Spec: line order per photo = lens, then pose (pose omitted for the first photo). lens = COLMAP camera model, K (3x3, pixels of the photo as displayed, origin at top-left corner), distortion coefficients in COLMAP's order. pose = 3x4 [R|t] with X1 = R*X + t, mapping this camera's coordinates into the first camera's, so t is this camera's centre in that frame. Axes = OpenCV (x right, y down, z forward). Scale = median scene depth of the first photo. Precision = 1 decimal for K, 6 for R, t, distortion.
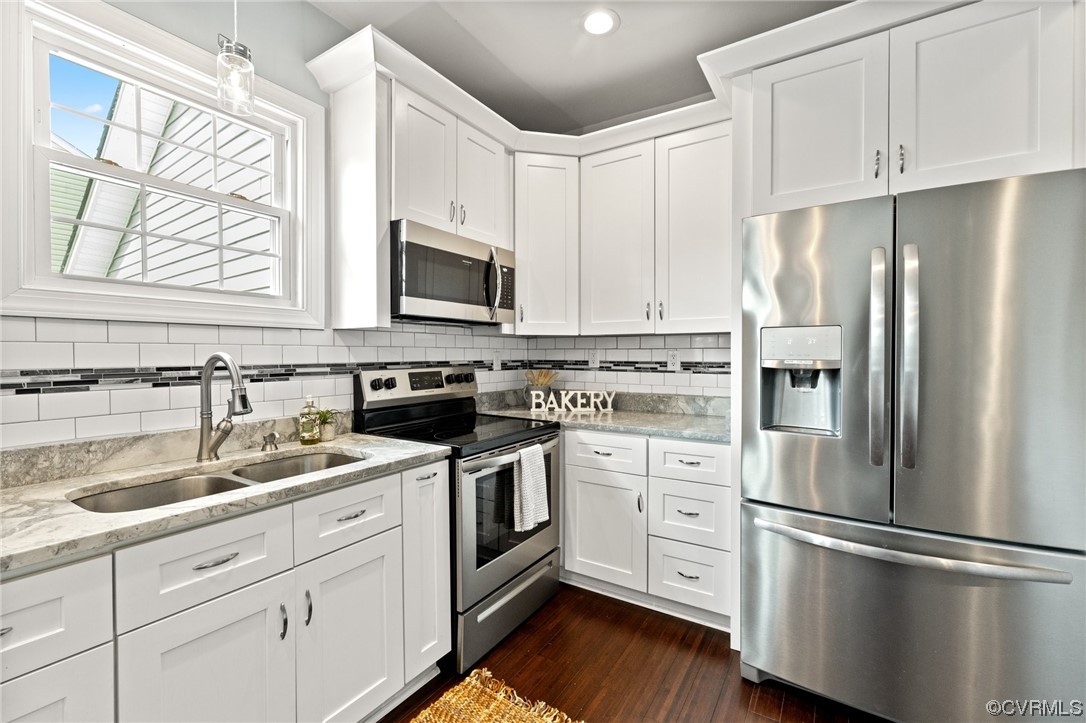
lens RADIAL K [[468.3, 0, 543.5], [0, 468.3, 360.2], [0, 0, 1]] dist [0.001733, 0.000085]
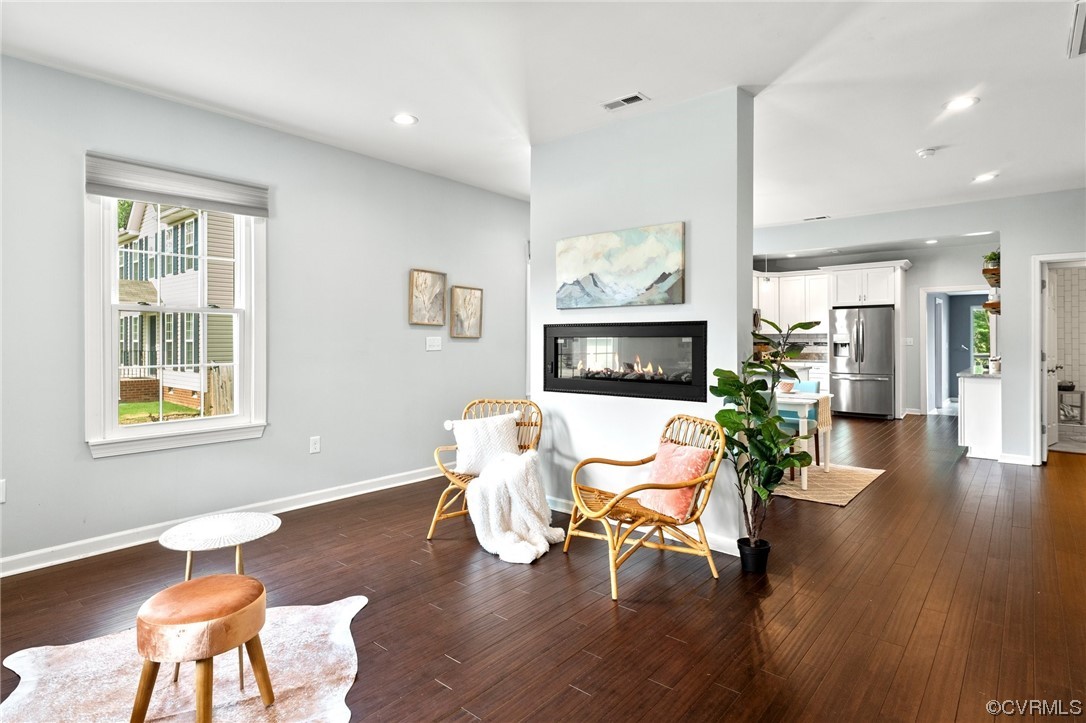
lens RADIAL K [[571.0, 0, 544.4], [0, 571.0, 338.8], [0, 0, 1]] dist [-0.002334, -0.000277]
pose [[0.990562, -0.003941, -0.137011, -1.159513], [0.001839, 0.999879, -0.015463, 0.043257], [0.137055, 0.015065, 0.990449, -3.632870]]
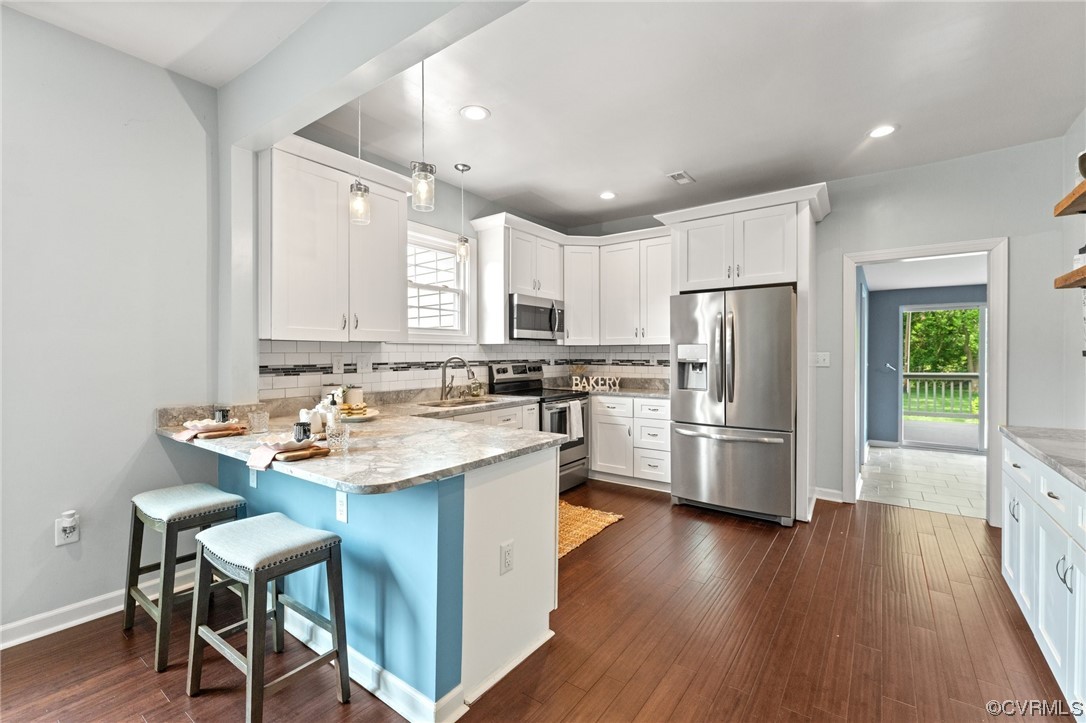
lens RADIAL K [[468.3, 0, 543.5], [0, 468.3, 360.2], [0, 0, 1]] dist [0.001733, 0.000085]
pose [[0.998059, -0.001629, -0.062248, -0.032406], [0.001545, 0.999998, -0.001401, 0.007457], [0.062250, 0.001302, 0.998060, -0.975210]]
